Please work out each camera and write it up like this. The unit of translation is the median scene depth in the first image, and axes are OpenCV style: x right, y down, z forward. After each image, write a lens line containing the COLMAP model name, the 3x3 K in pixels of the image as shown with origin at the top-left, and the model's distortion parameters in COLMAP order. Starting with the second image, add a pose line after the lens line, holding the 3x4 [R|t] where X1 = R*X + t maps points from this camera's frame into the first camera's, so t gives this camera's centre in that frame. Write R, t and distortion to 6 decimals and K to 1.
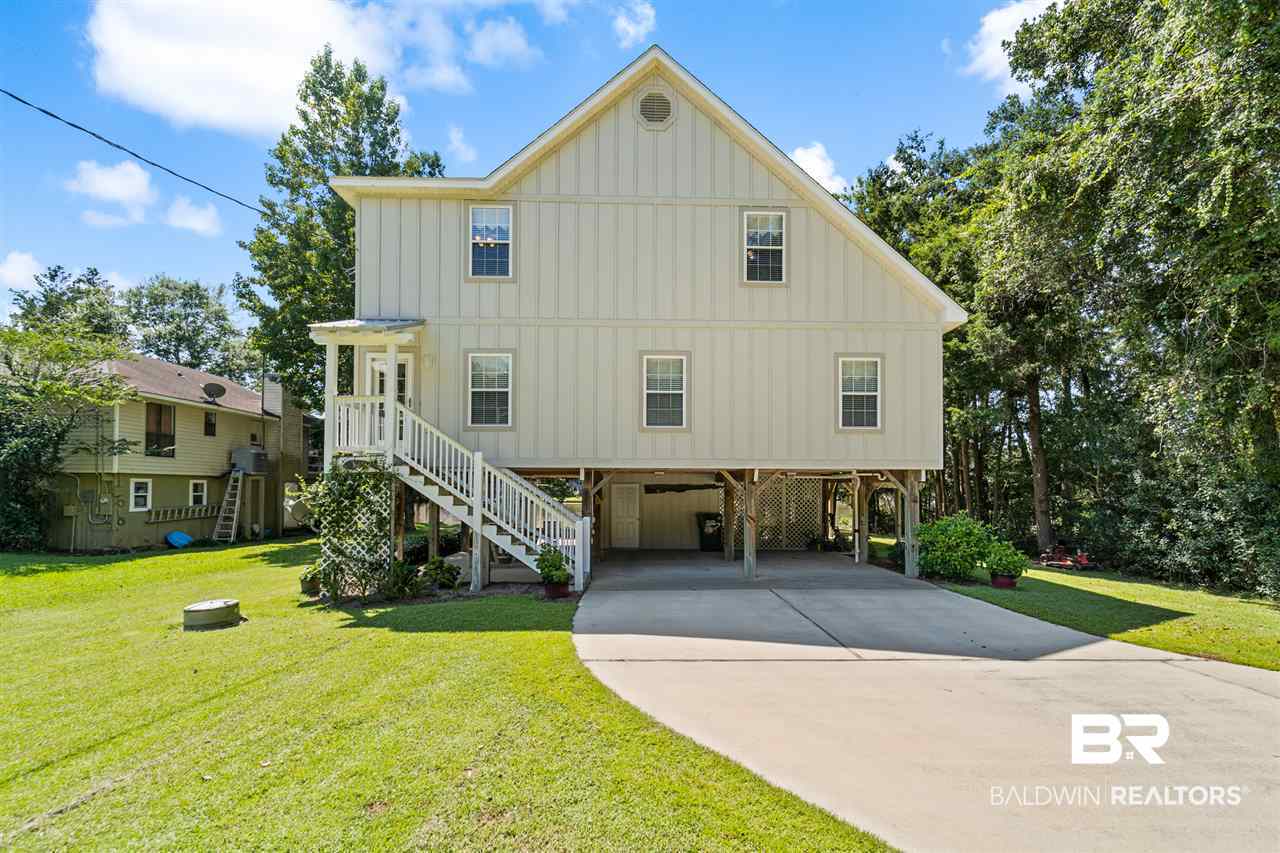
lens RADIAL K [[486.5, 0, 641.0], [0, 486.5, 482.0], [0, 0, 1]] dist [0.000549, -0.000017]
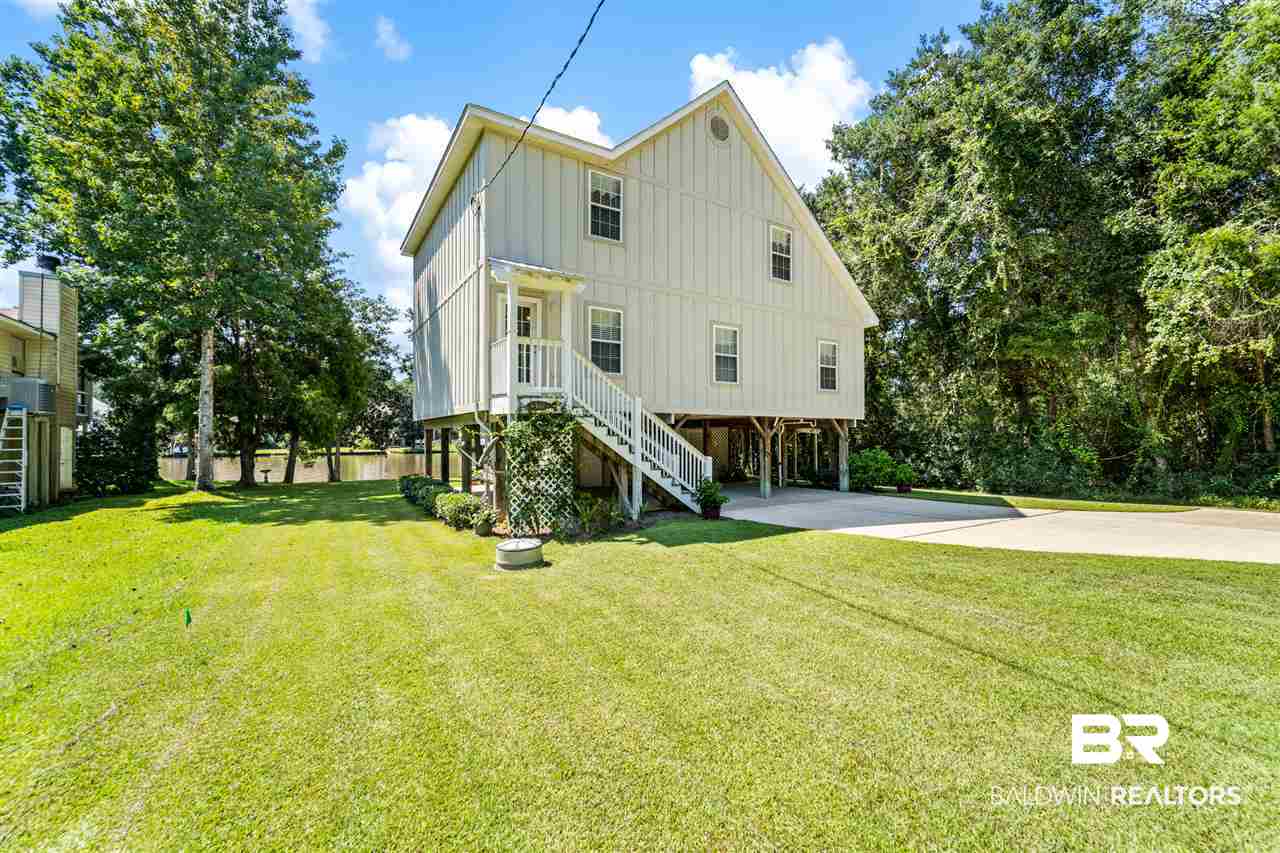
lens RADIAL K [[535.1, 0, 648.2], [0, 535.1, 428.0], [0, 0, 1]] dist [0.000733, 0.000142]
pose [[0.853149, 0.005261, 0.521641, -0.841486], [-0.000961, 0.999963, -0.008514, 0.016370], [-0.521667, 0.006762, 0.853123, -0.074941]]
